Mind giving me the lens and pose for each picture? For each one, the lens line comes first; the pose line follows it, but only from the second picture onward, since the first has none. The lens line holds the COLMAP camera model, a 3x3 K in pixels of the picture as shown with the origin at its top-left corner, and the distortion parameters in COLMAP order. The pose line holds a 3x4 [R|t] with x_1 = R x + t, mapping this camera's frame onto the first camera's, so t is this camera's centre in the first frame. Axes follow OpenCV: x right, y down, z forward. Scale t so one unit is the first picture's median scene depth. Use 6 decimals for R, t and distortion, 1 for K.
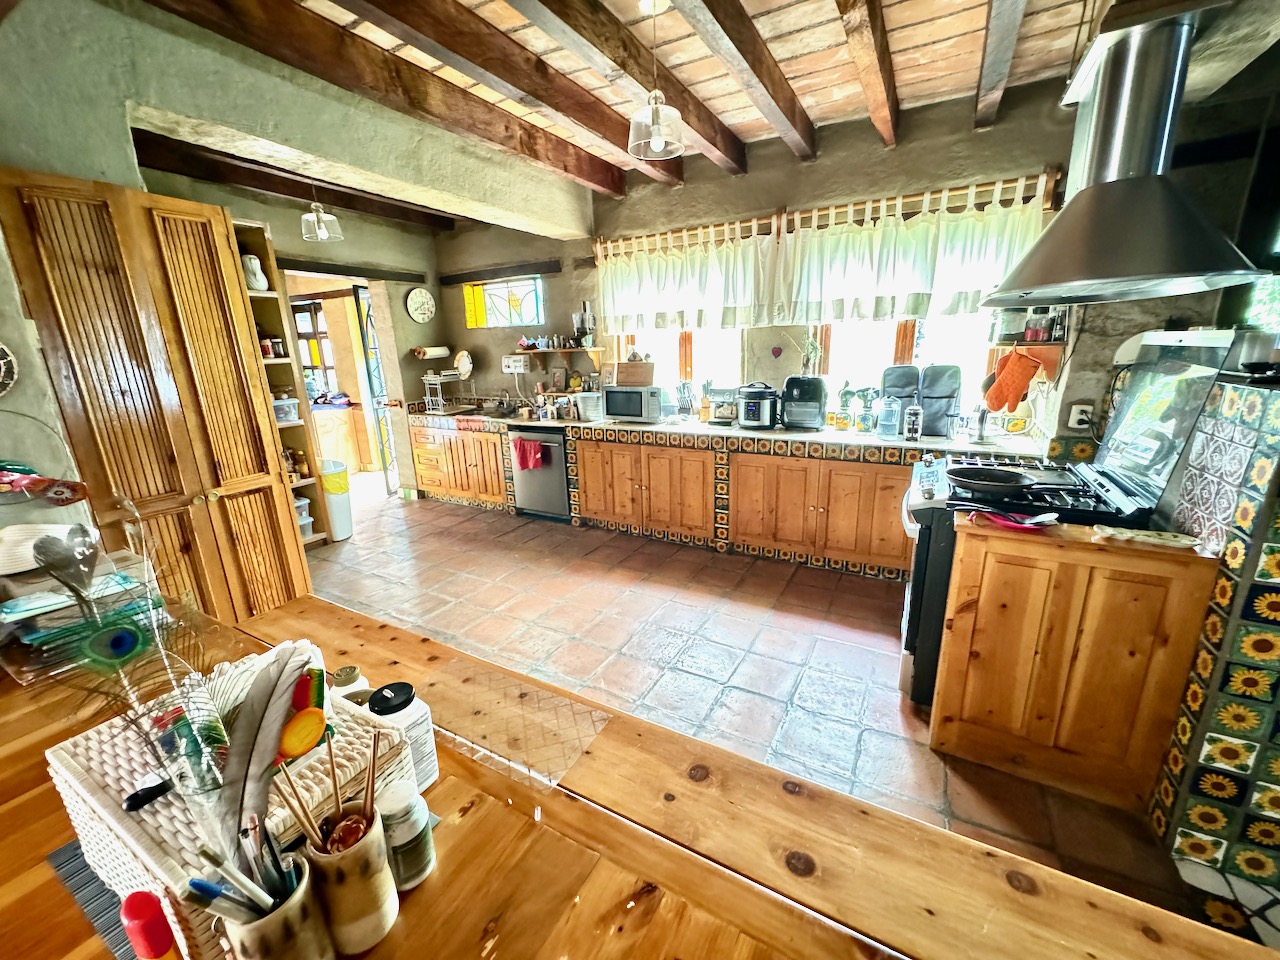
lens RADIAL K [[512.9, 0, 641.0], [0, 512.9, 478.2], [0, 0, 1]] dist [-0.001502, 0.000399]
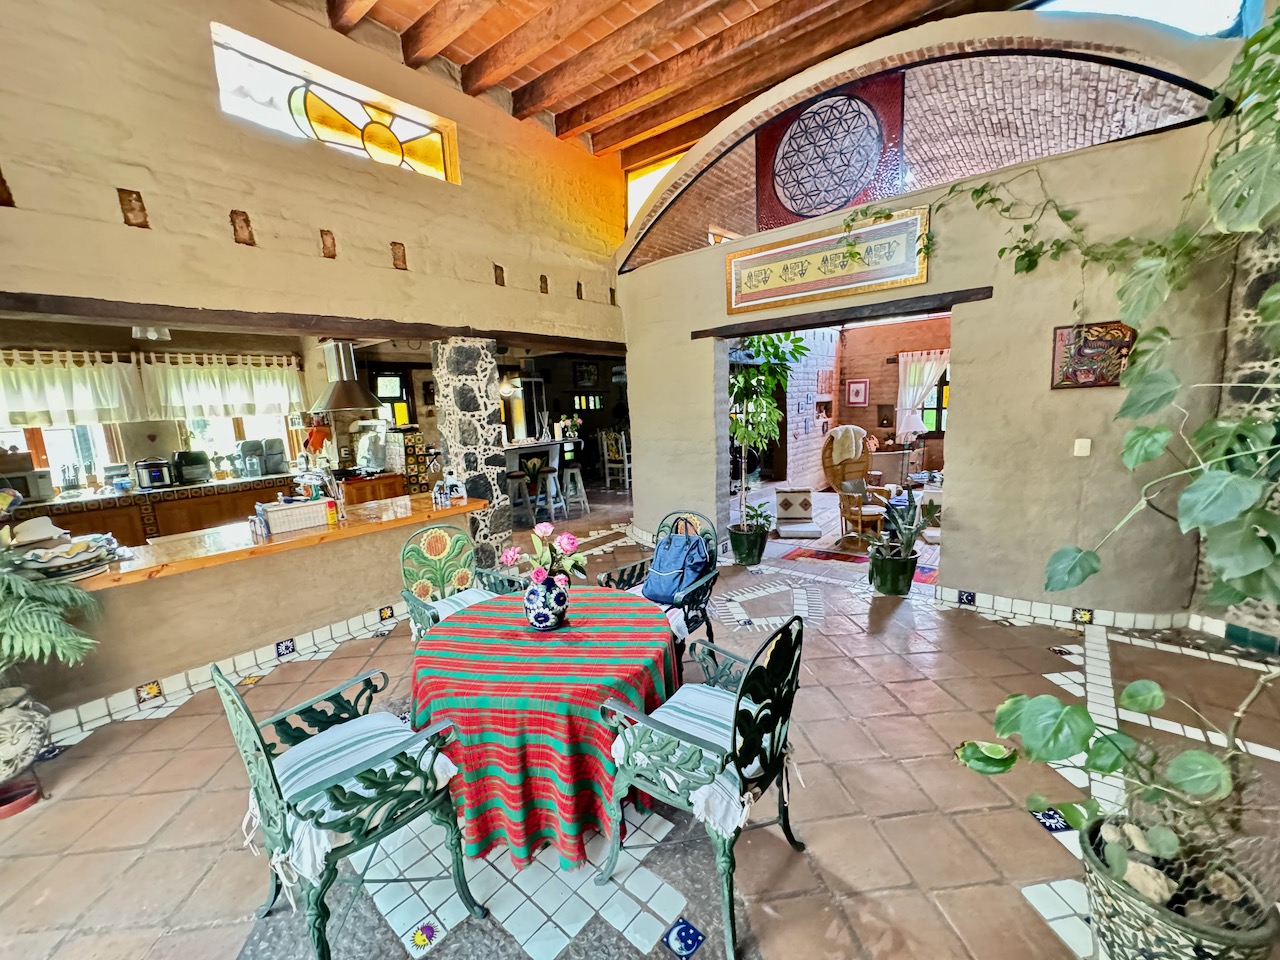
lens RADIAL K [[512.9, 0, 637.5], [0, 512.9, 477.7], [0, 0, 1]] dist [-0.001502, 0.000399]
pose [[0.193465, -0.125767, 0.973013, -1.045099], [0.284307, 0.956383, 0.067089, 0.186146], [-0.939011, 0.263655, 0.220783, -0.699957]]
